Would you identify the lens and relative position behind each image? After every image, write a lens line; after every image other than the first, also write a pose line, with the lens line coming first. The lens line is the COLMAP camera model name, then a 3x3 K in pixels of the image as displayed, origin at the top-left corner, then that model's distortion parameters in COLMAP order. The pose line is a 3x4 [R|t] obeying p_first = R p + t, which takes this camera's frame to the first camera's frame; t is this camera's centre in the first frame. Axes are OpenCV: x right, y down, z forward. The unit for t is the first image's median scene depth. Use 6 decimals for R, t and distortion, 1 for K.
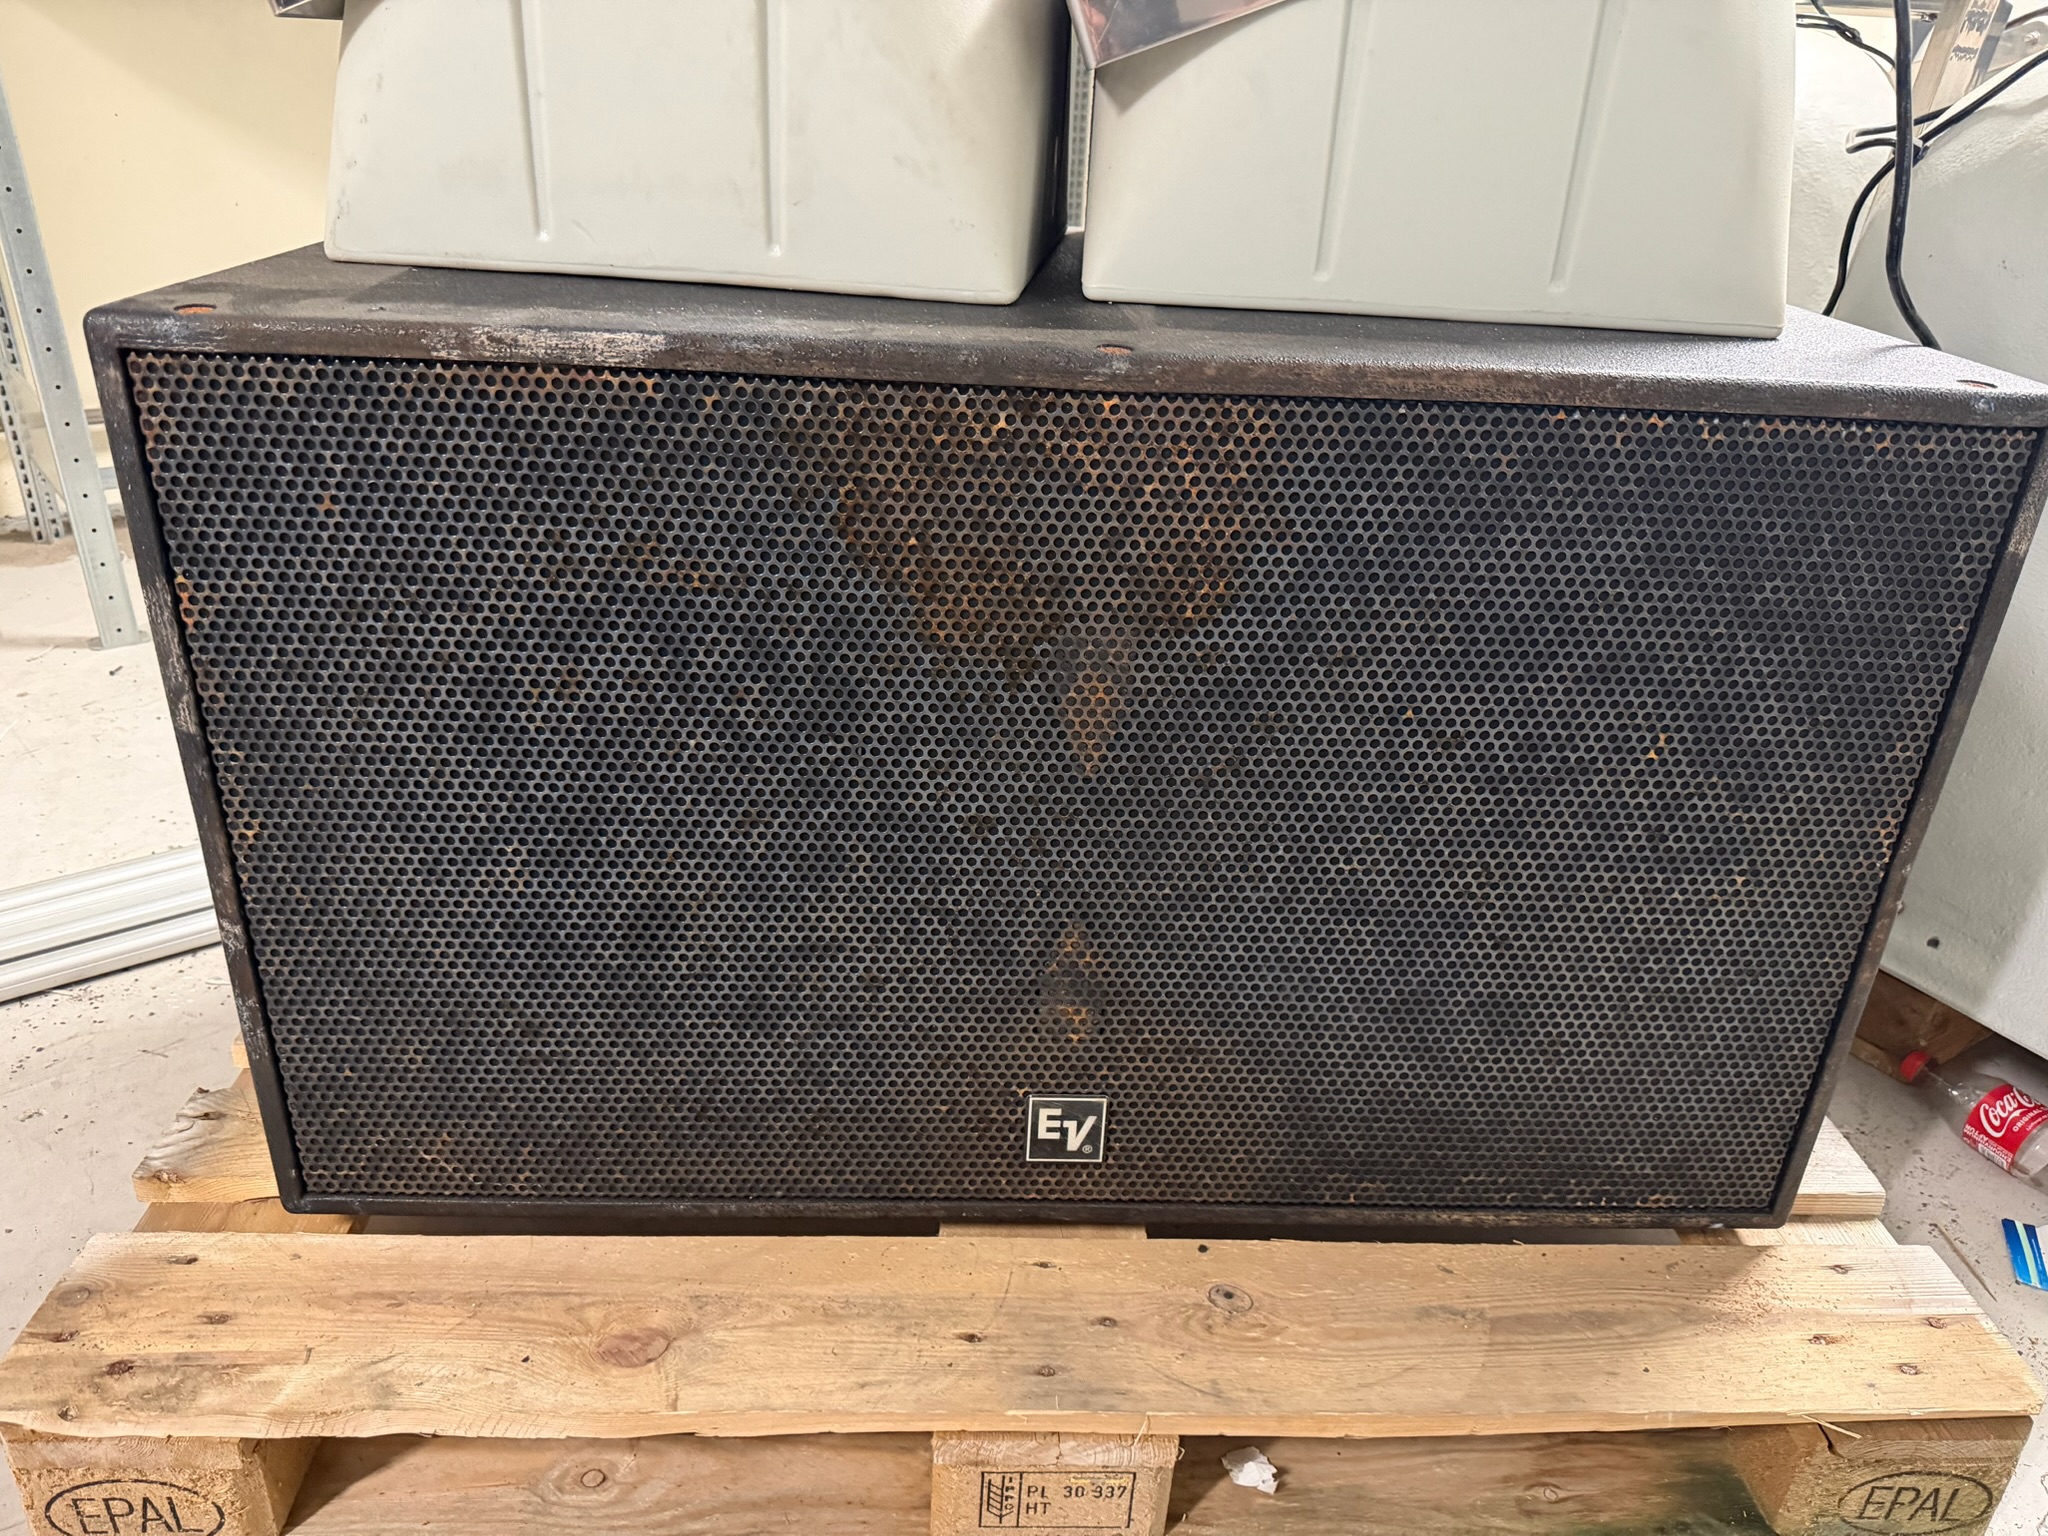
lens RADIAL K [[1549.5, 0, 1024.0], [0, 1549.5, 768.0], [0, 0, 1]] dist [0.079403, -0.263234]
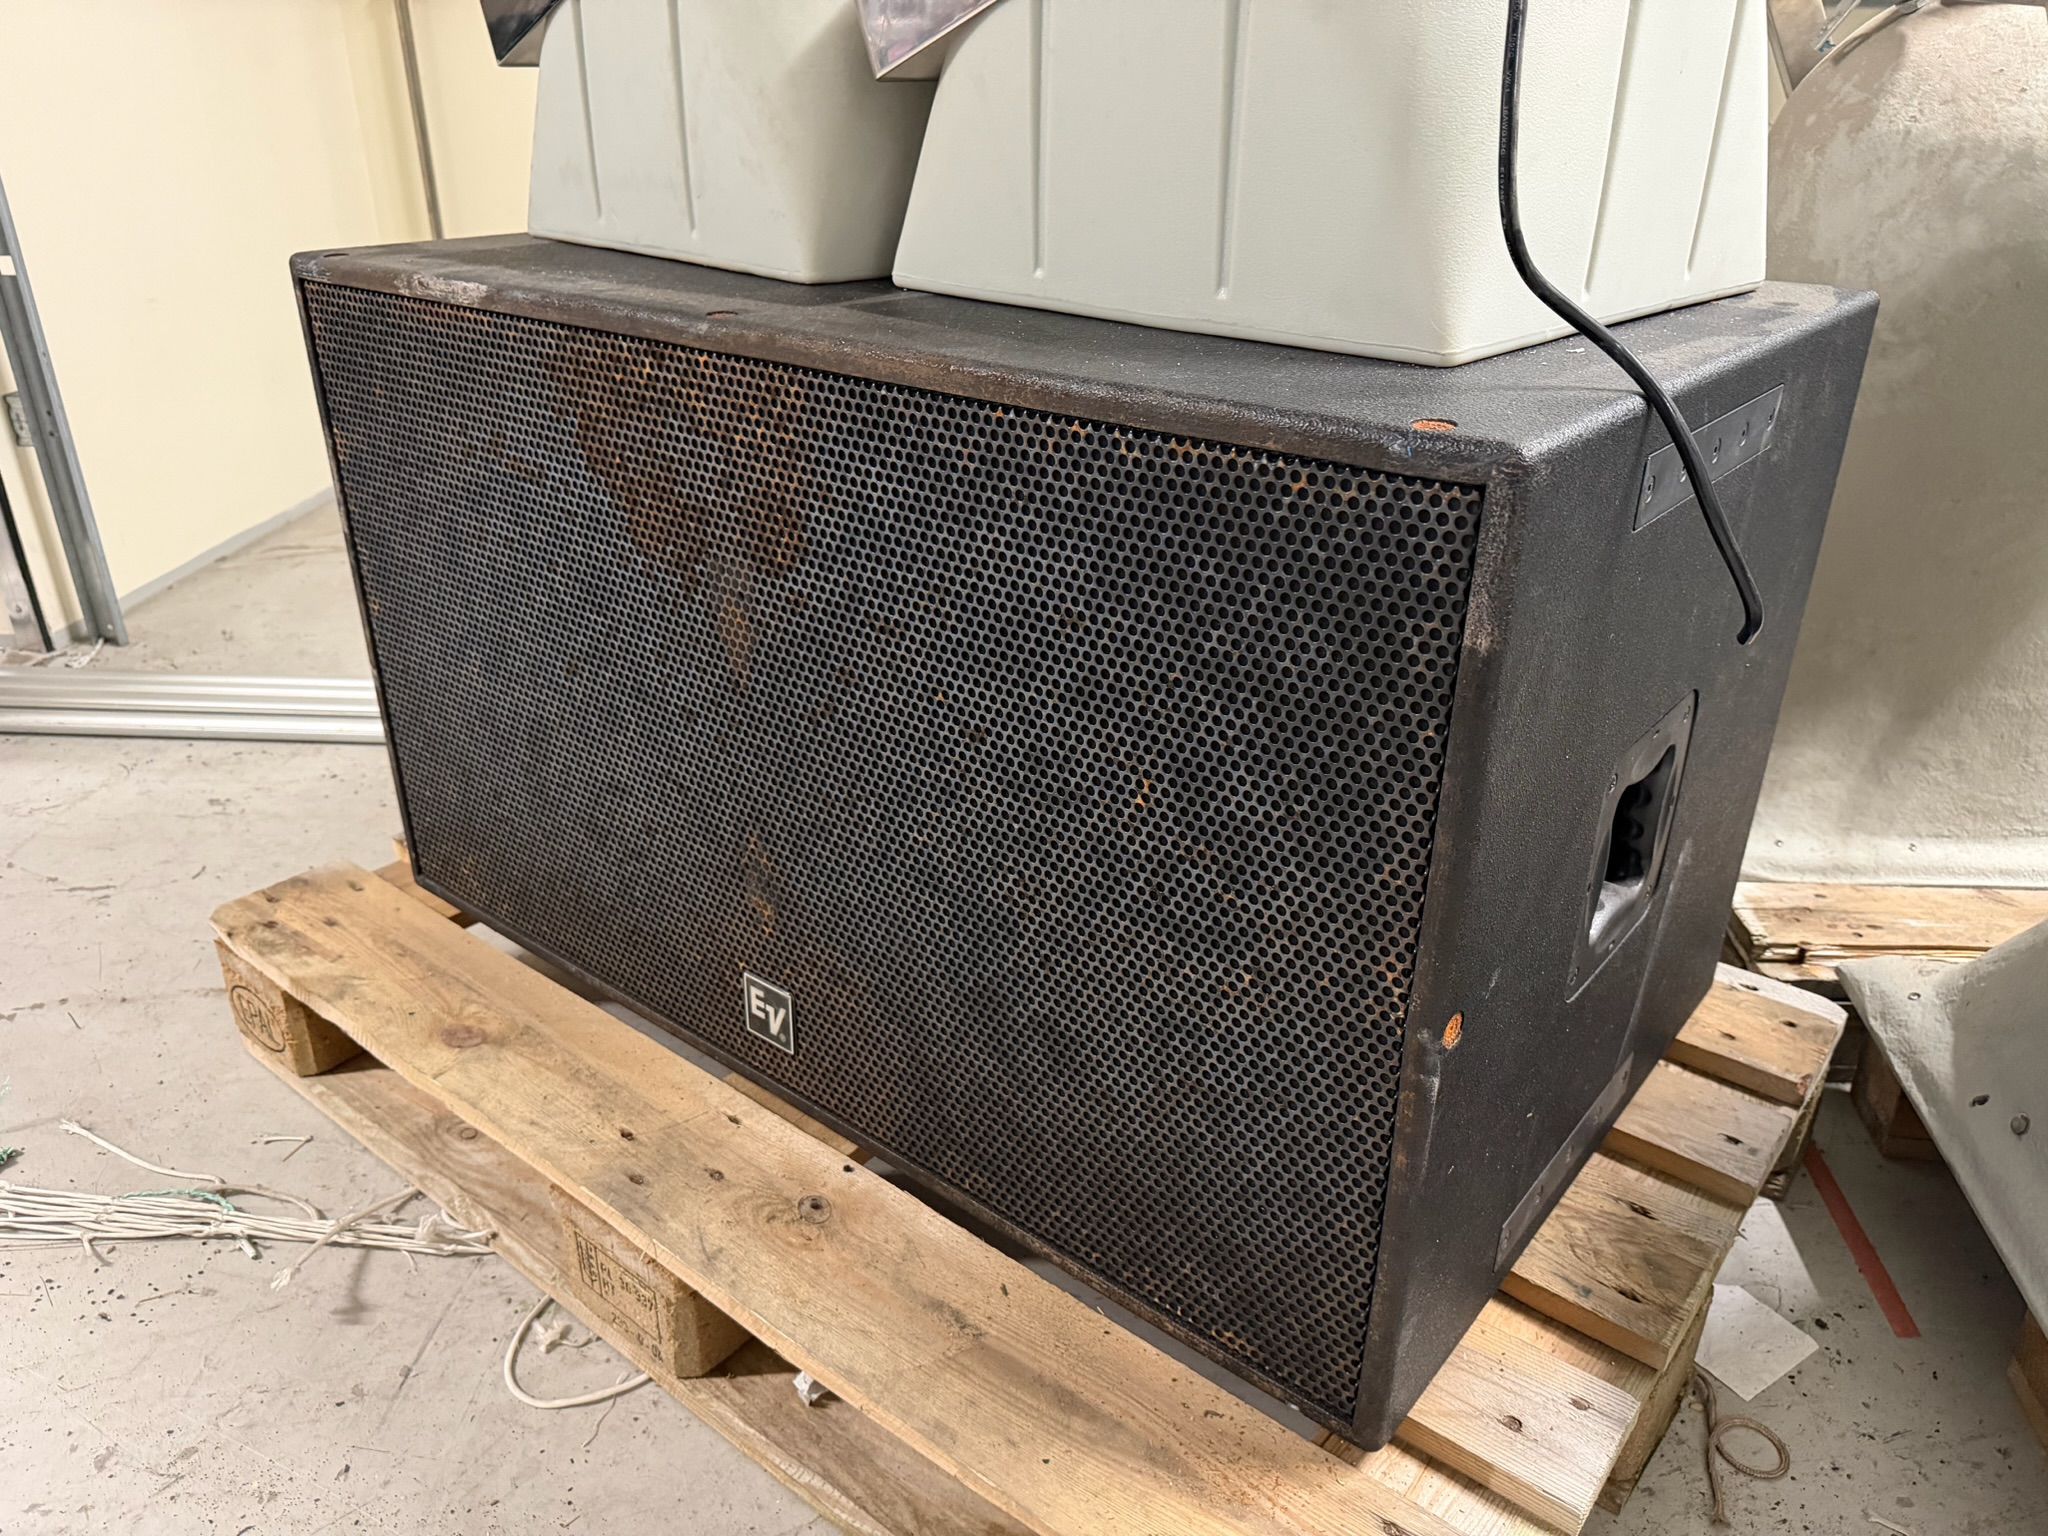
lens RADIAL K [[1478.5, 0, 1024.0], [0, 1478.5, 768.0], [0, 0, 1]] dist [0.001610, -0.007193]
pose [[0.768706, 0.248638, -0.589297, 0.895064], [-0.263904, 0.962562, 0.061878, -0.065691], [0.582620, 0.107952, 0.805544, 0.256689]]
